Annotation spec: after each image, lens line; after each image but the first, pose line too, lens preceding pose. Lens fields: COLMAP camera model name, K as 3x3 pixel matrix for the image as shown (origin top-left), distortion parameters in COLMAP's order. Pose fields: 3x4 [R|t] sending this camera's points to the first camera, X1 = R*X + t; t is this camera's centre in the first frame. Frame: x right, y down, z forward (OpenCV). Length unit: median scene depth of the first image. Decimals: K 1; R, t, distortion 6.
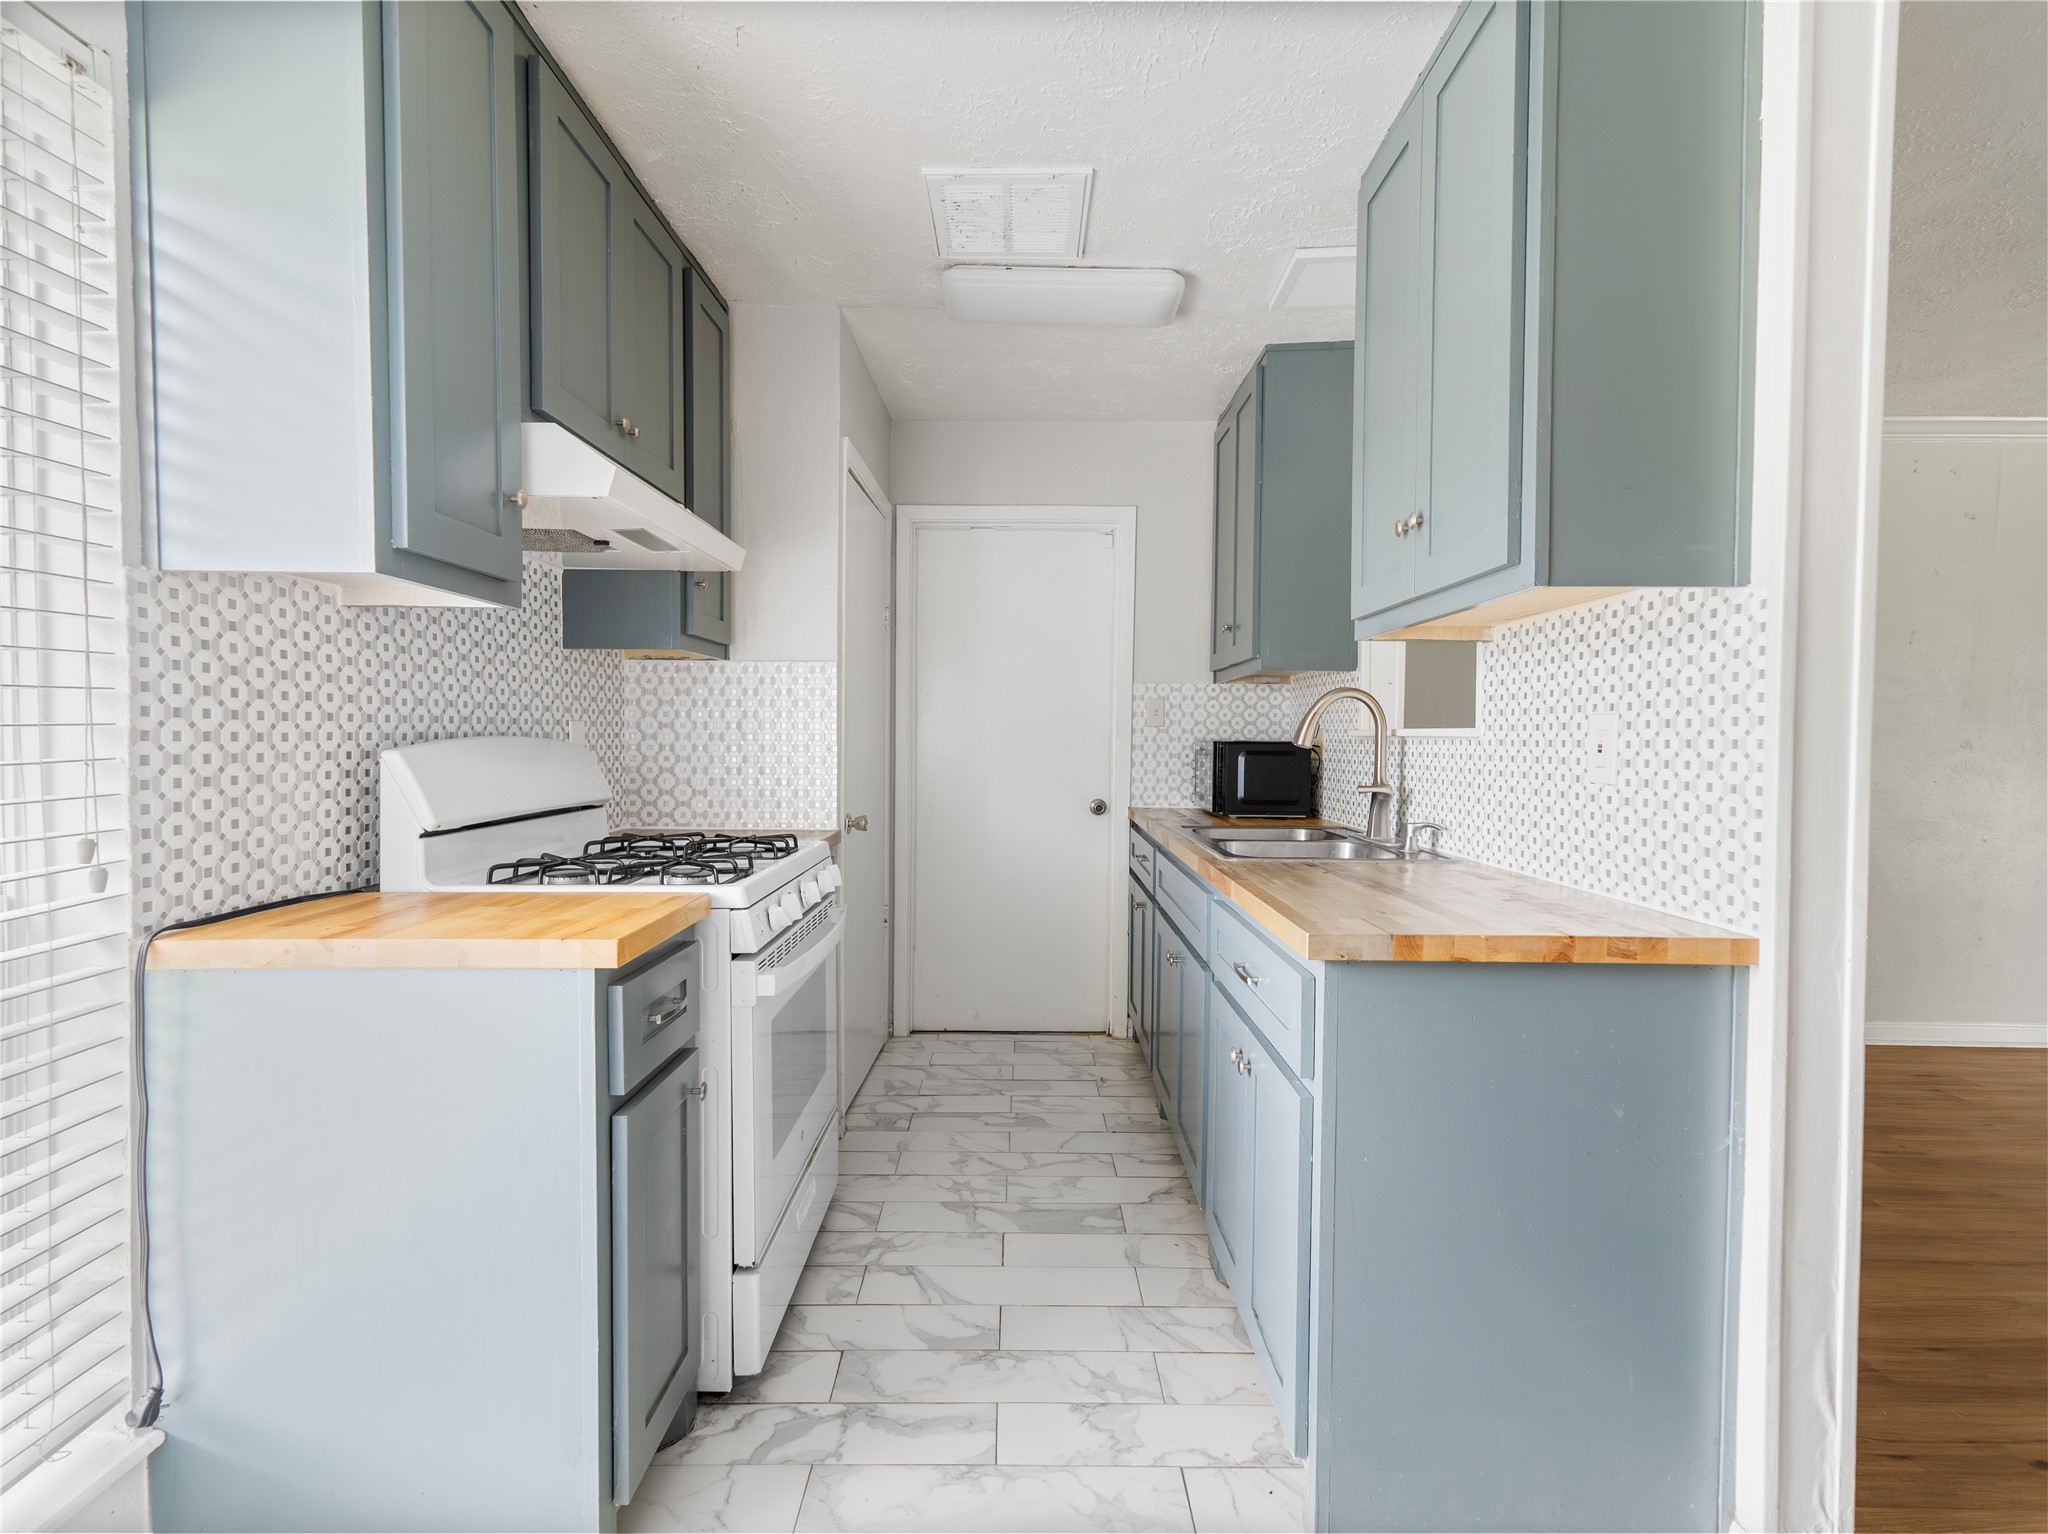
lens RADIAL K [[963.1, 0, 1024.0], [0, 963.1, 767.0], [0, 0, 1]] dist [0.004600, 0.000186]
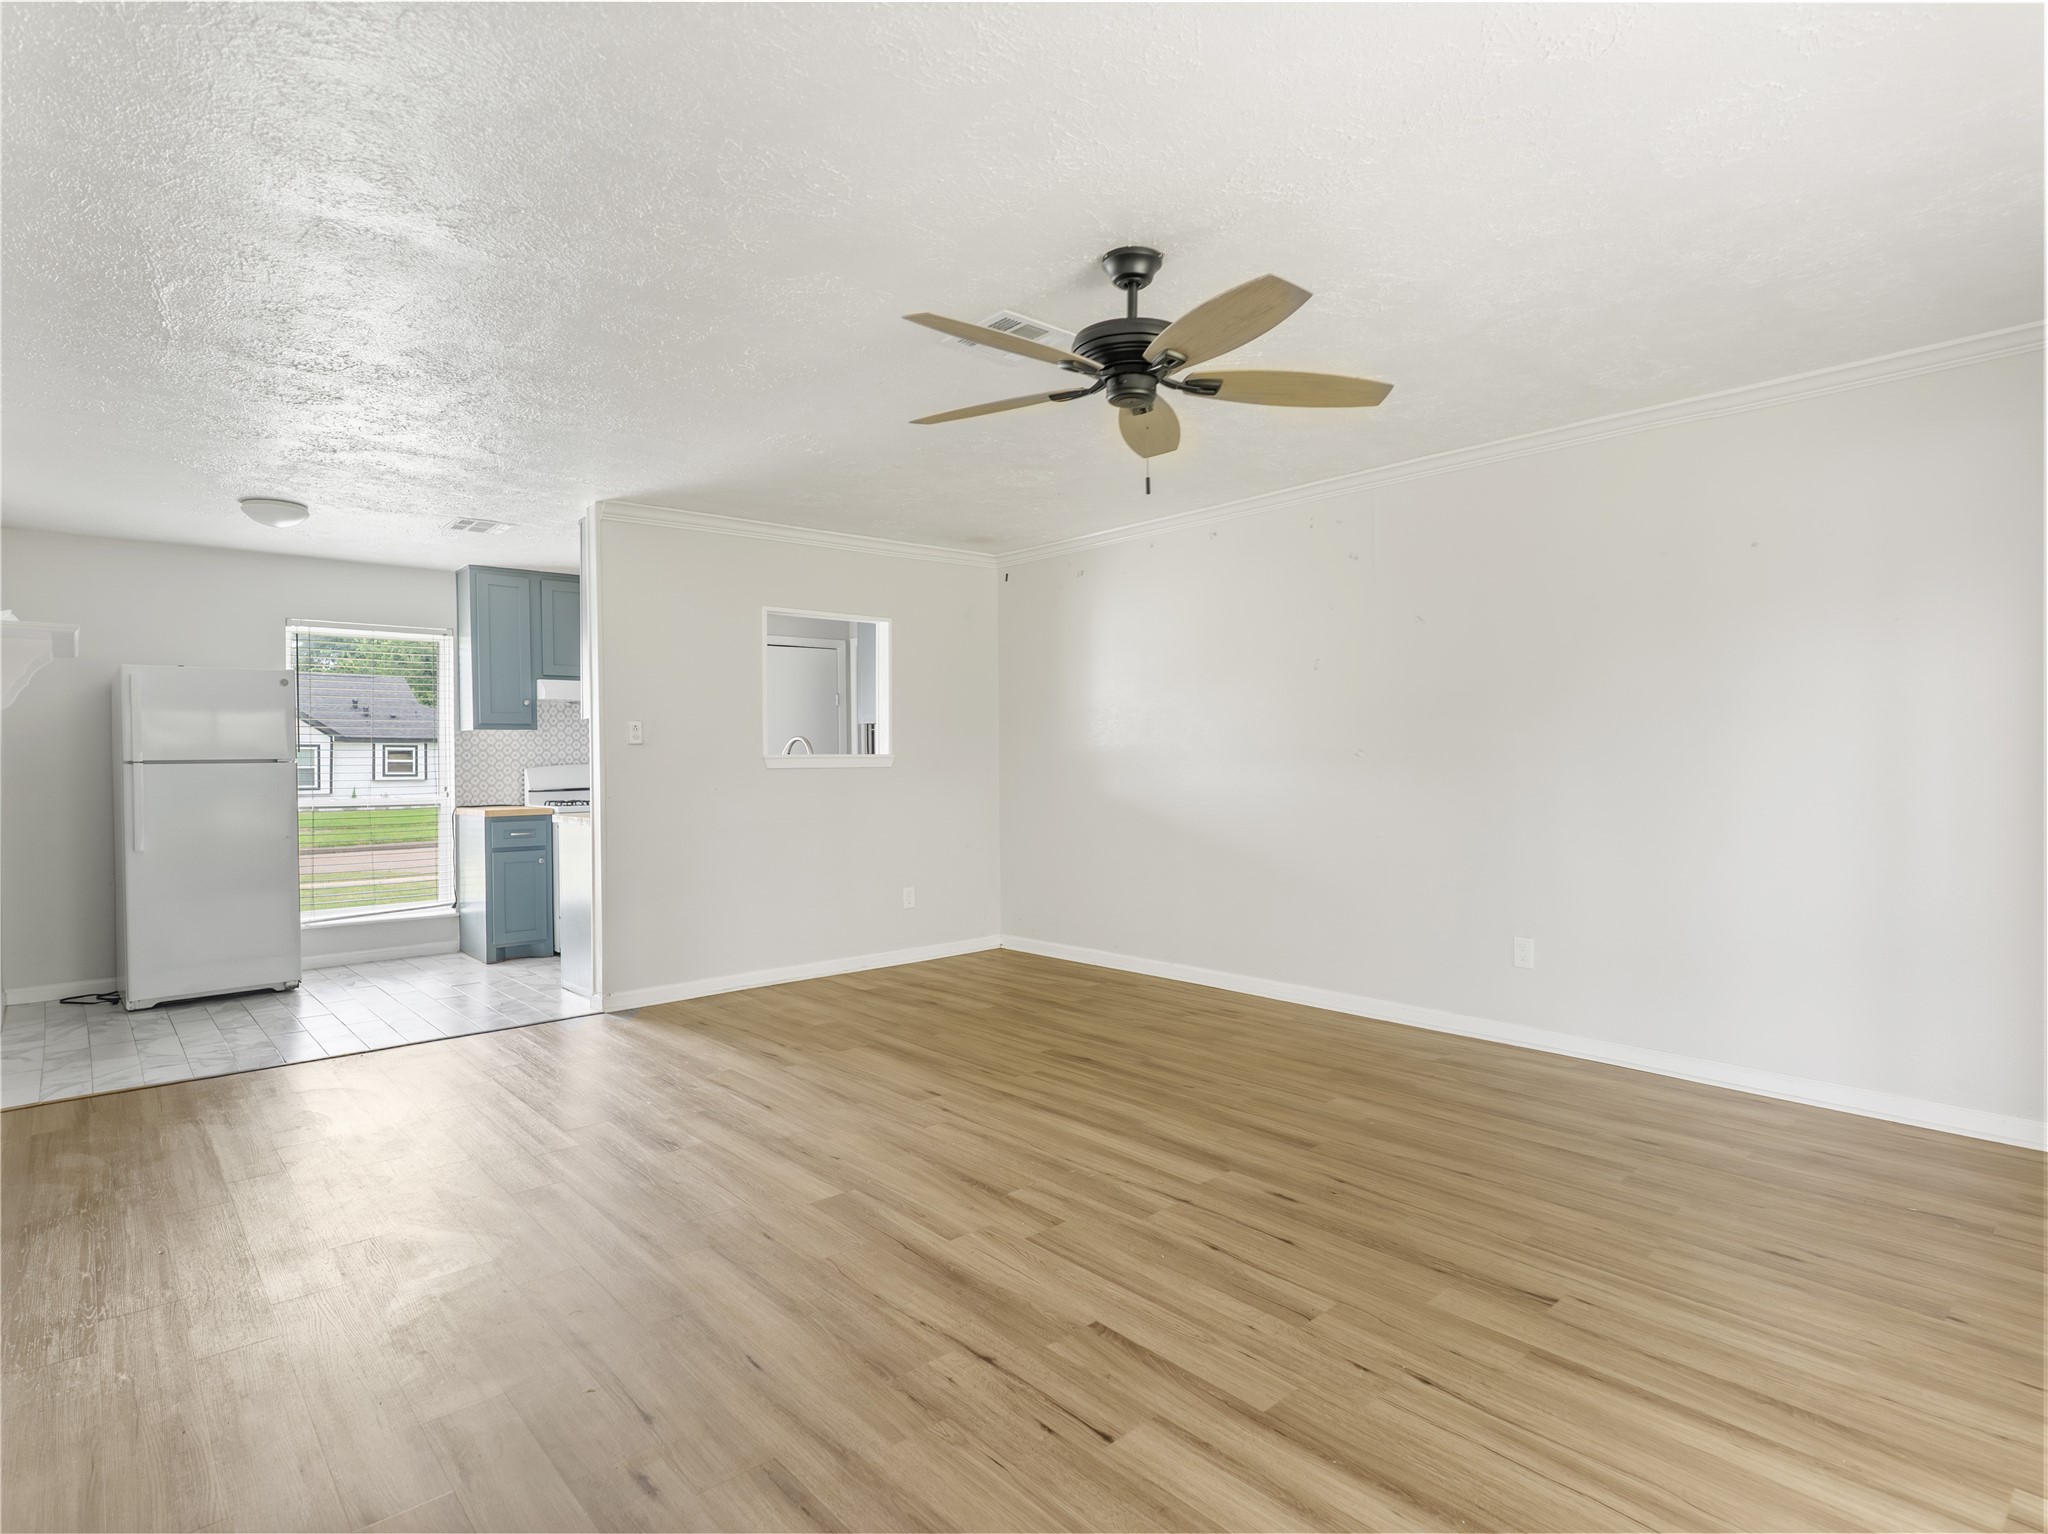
lens RADIAL K [[1078.8, 0, 1024.0], [0, 1078.8, 767.0], [0, 0, 1]] dist [-0.001715, -0.000963]
pose [[0.663460, -0.010664, -0.748136, 3.889166], [-0.005680, 0.999798, -0.019288, 0.047785], [0.748191, 0.017046, 0.663265, -0.349160]]
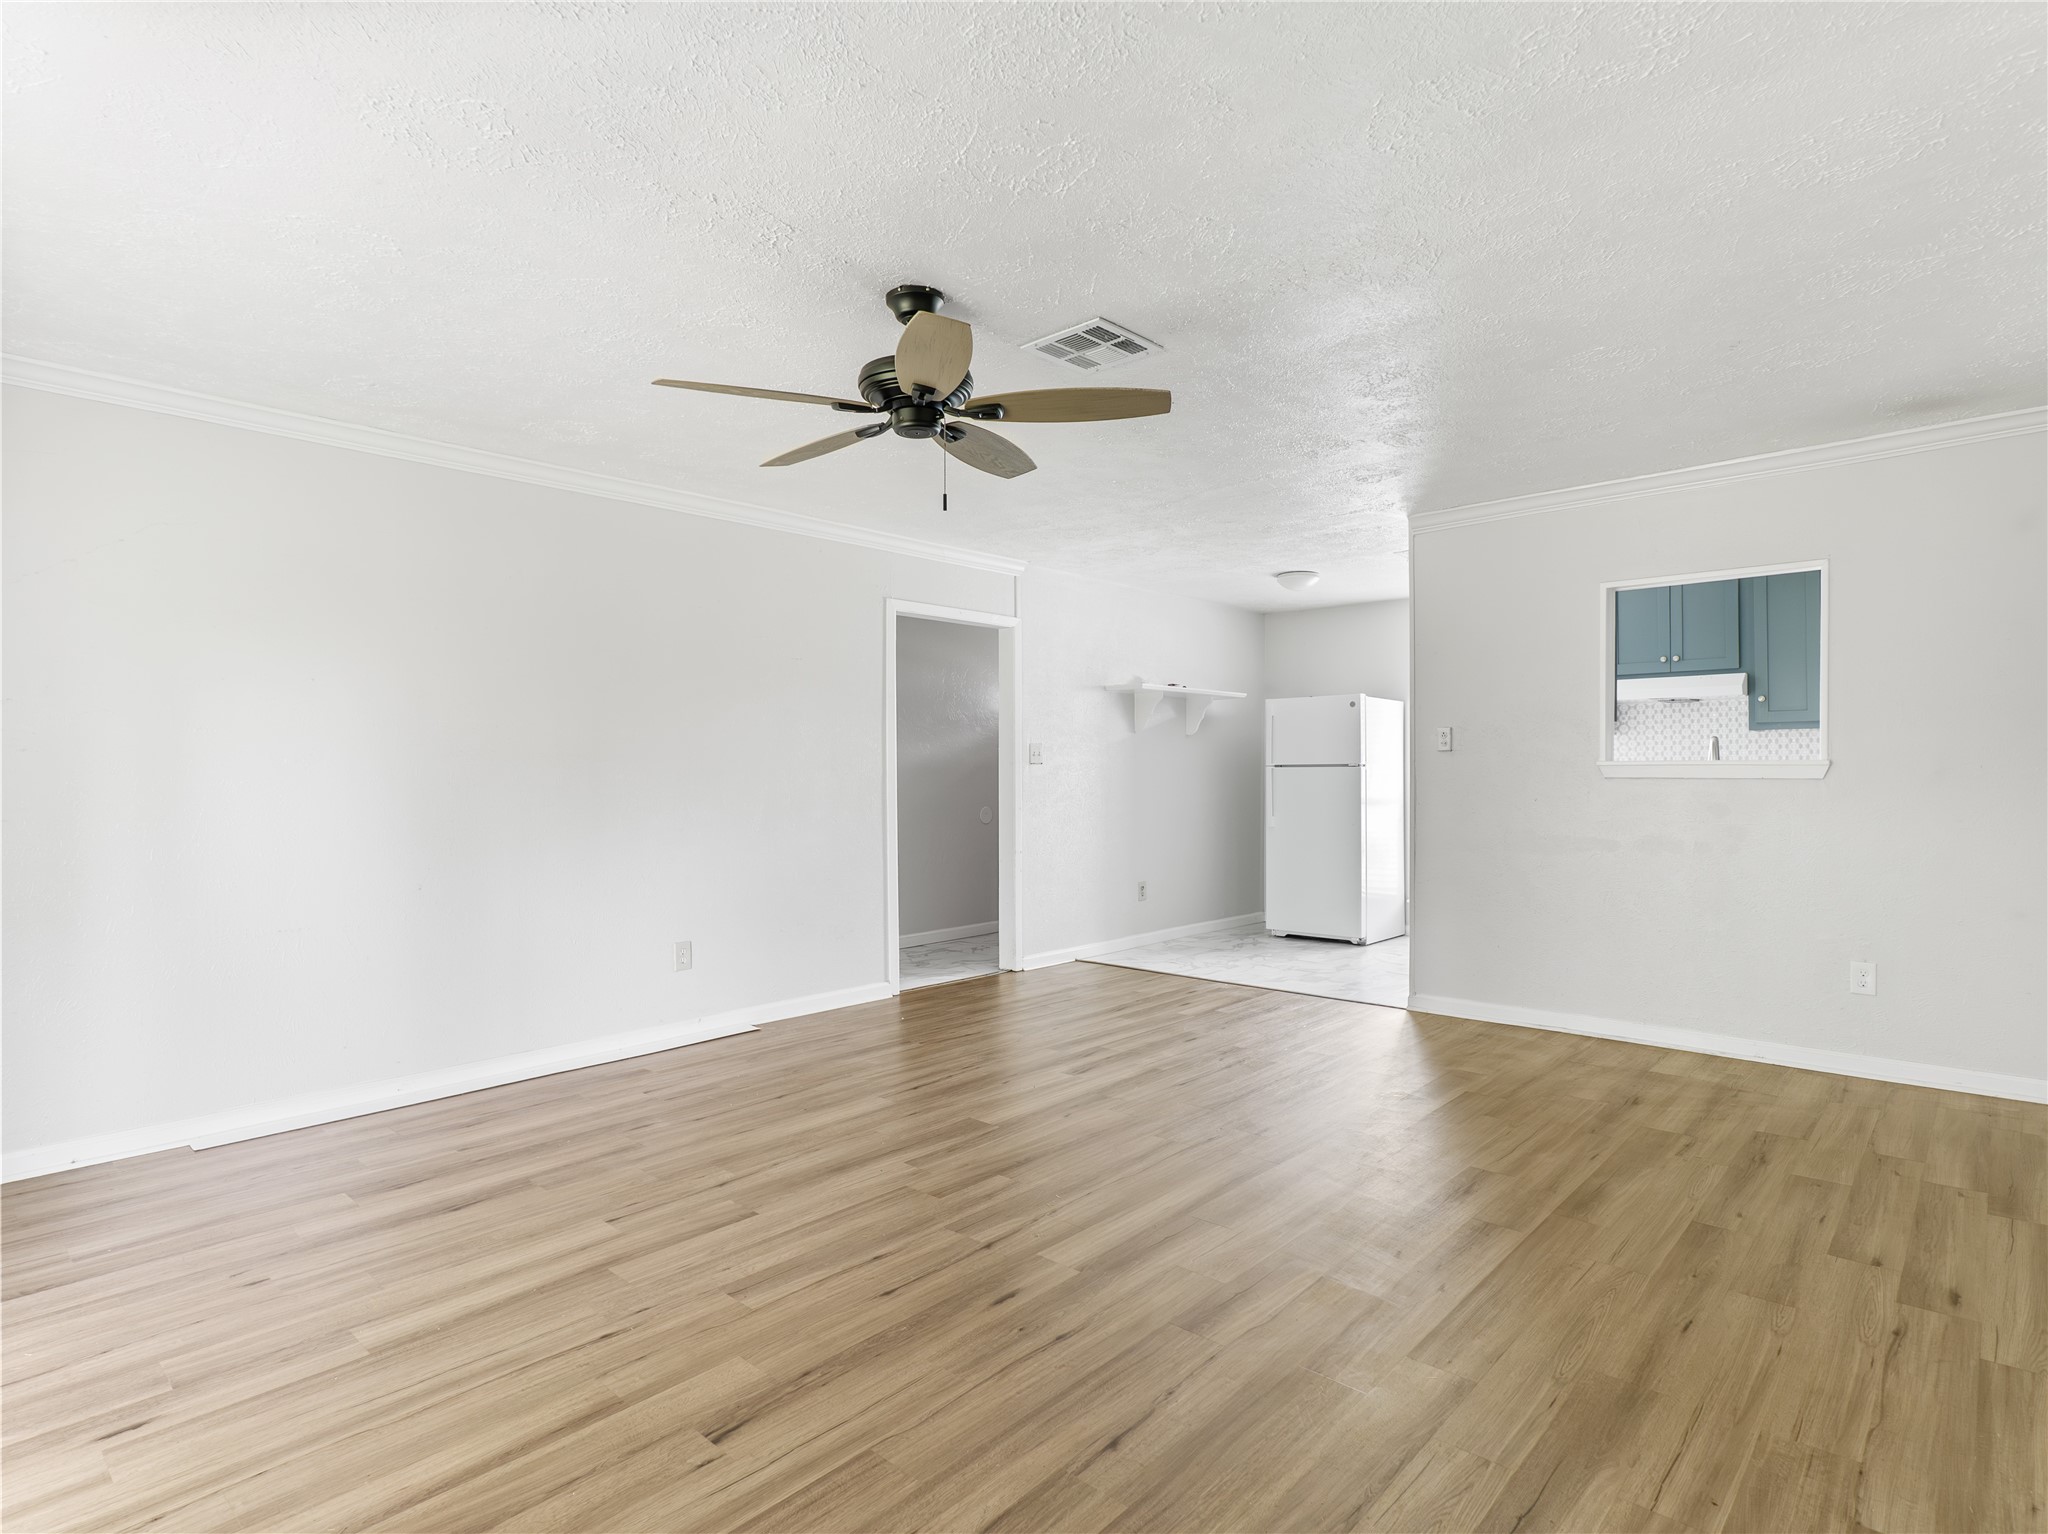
lens RADIAL K [[1078.8, 0, 1024.0], [0, 1078.8, 767.0], [0, 0, 1]] dist [-0.001715, -0.000963]
pose [[-0.675538, -0.009039, -0.737270, 3.923756], [-0.024785, 0.999638, 0.010455, -0.030365], [0.736909, 0.025336, -0.675517, 2.167424]]
